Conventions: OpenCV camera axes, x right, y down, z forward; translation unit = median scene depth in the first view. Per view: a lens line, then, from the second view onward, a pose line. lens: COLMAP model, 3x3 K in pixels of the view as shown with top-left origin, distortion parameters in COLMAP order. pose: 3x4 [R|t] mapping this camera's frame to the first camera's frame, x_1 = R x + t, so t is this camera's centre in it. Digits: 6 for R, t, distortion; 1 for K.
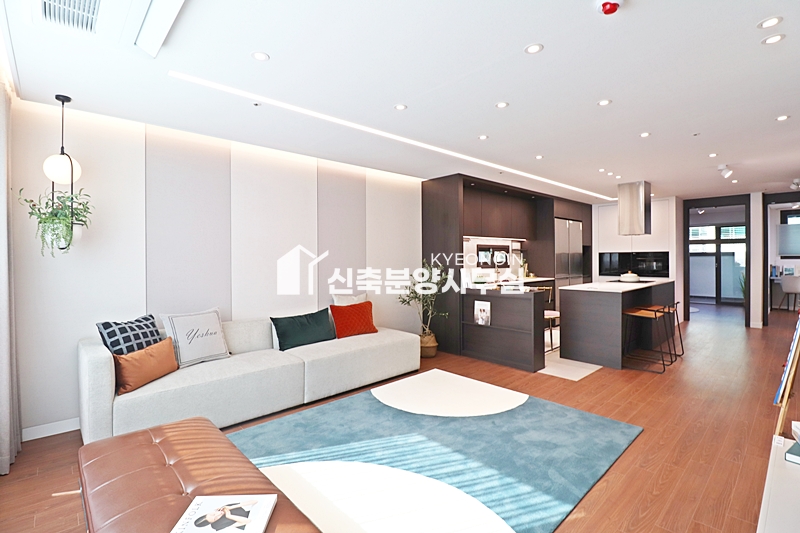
lens RADIAL K [[370.0, 0, 396.9], [0, 370.0, 265.0], [0, 0, 1]] dist [-0.012077, -0.001940]
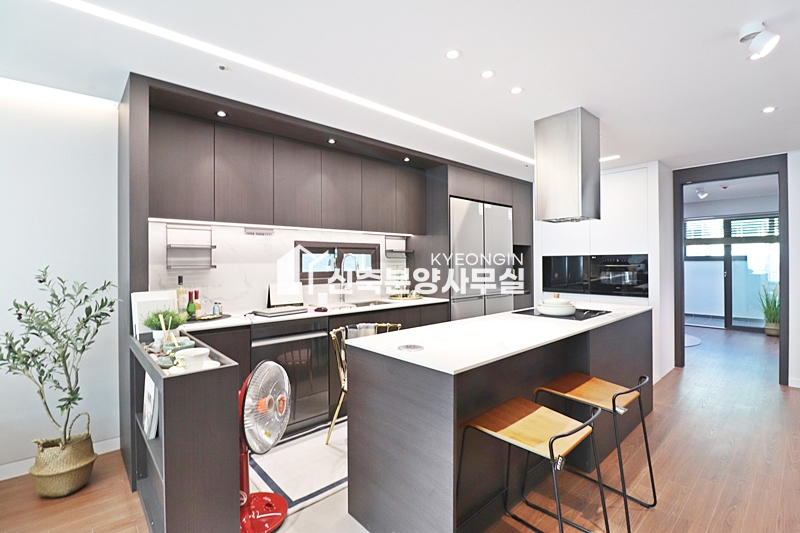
lens RADIAL K [[370.0, 0, 394.1], [0, 370.0, 262.5], [0, 0, 1]] dist [-0.012077, -0.001940]
pose [[0.999920, 0.003224, -0.012240, 0.282175], [-0.003386, 0.999906, -0.013264, -0.011941], [0.012196, 0.013304, 0.999837, 0.334452]]
